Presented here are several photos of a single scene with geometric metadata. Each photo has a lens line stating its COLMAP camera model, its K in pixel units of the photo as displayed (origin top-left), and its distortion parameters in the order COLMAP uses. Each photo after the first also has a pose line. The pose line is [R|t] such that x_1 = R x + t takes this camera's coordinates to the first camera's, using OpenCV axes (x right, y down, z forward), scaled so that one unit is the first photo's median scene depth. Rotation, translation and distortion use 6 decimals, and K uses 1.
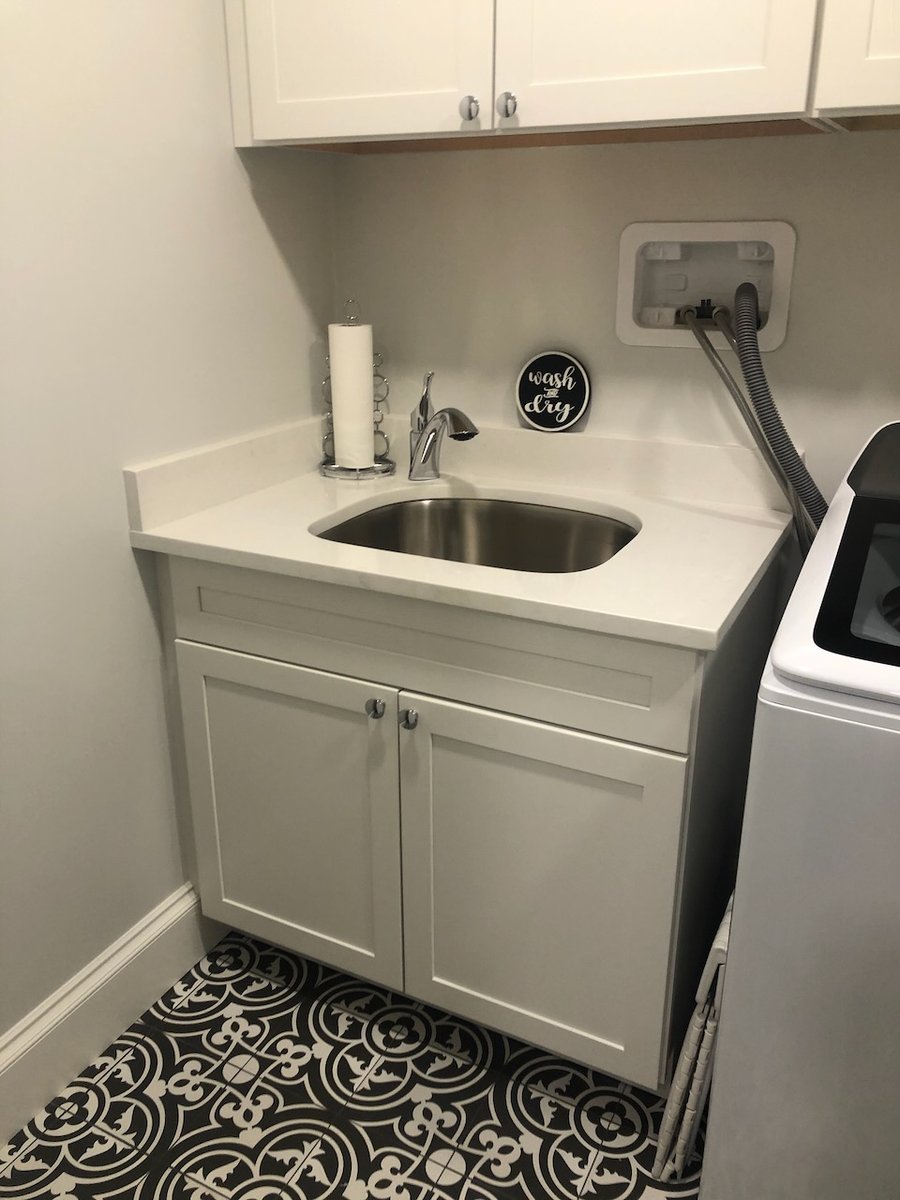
lens RADIAL K [[970.7, 0, 439.6], [0, 970.7, 588.6], [0, 0, 1]] dist [0.036173, -0.020326]
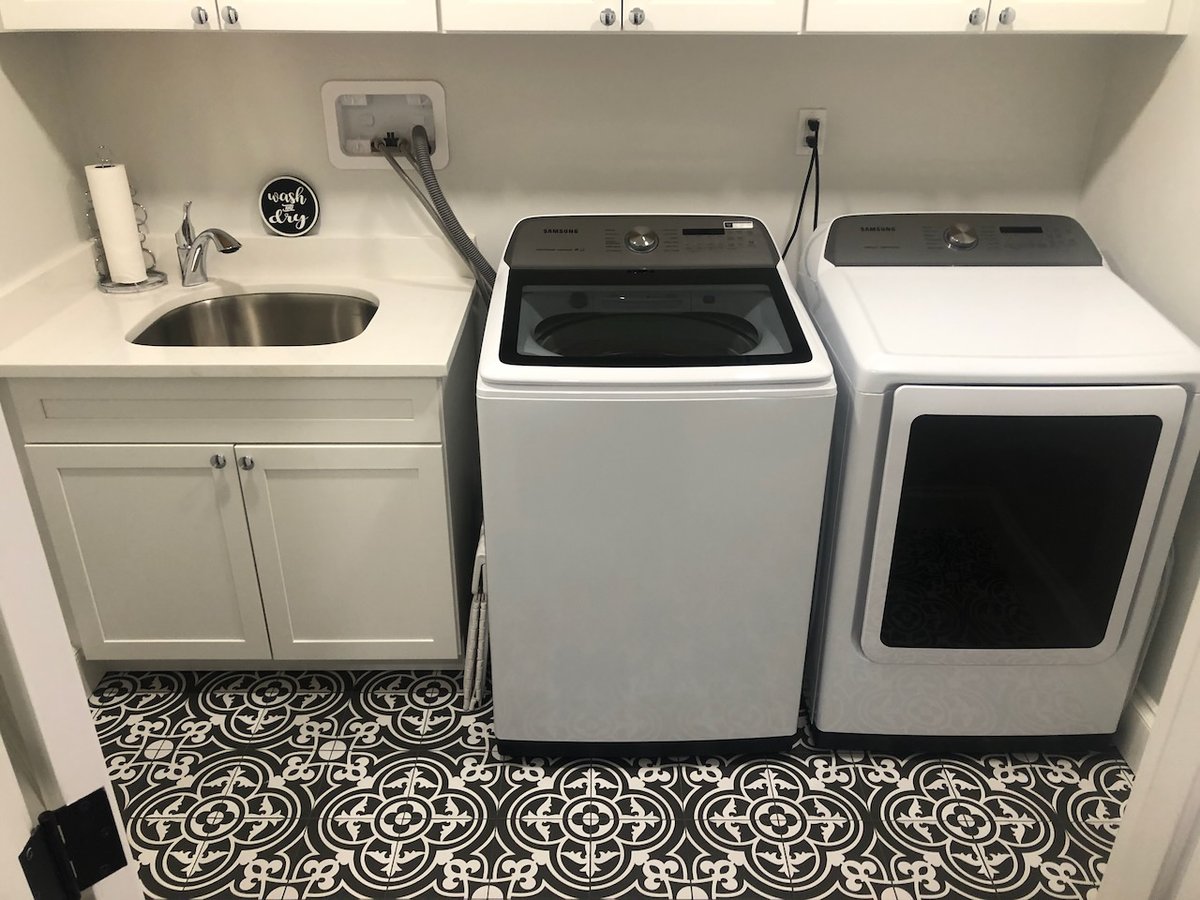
lens RADIAL K [[970.7, 0, 600.2], [0, 970.7, 450.2], [0, 0, 1]] dist [0.036173, -0.020326]
pose [[0.881631, -0.208255, 0.423505, -0.159251], [0.155393, 0.975430, 0.156171, -0.022796], [-0.445623, -0.071875, 0.892331, -0.445569]]
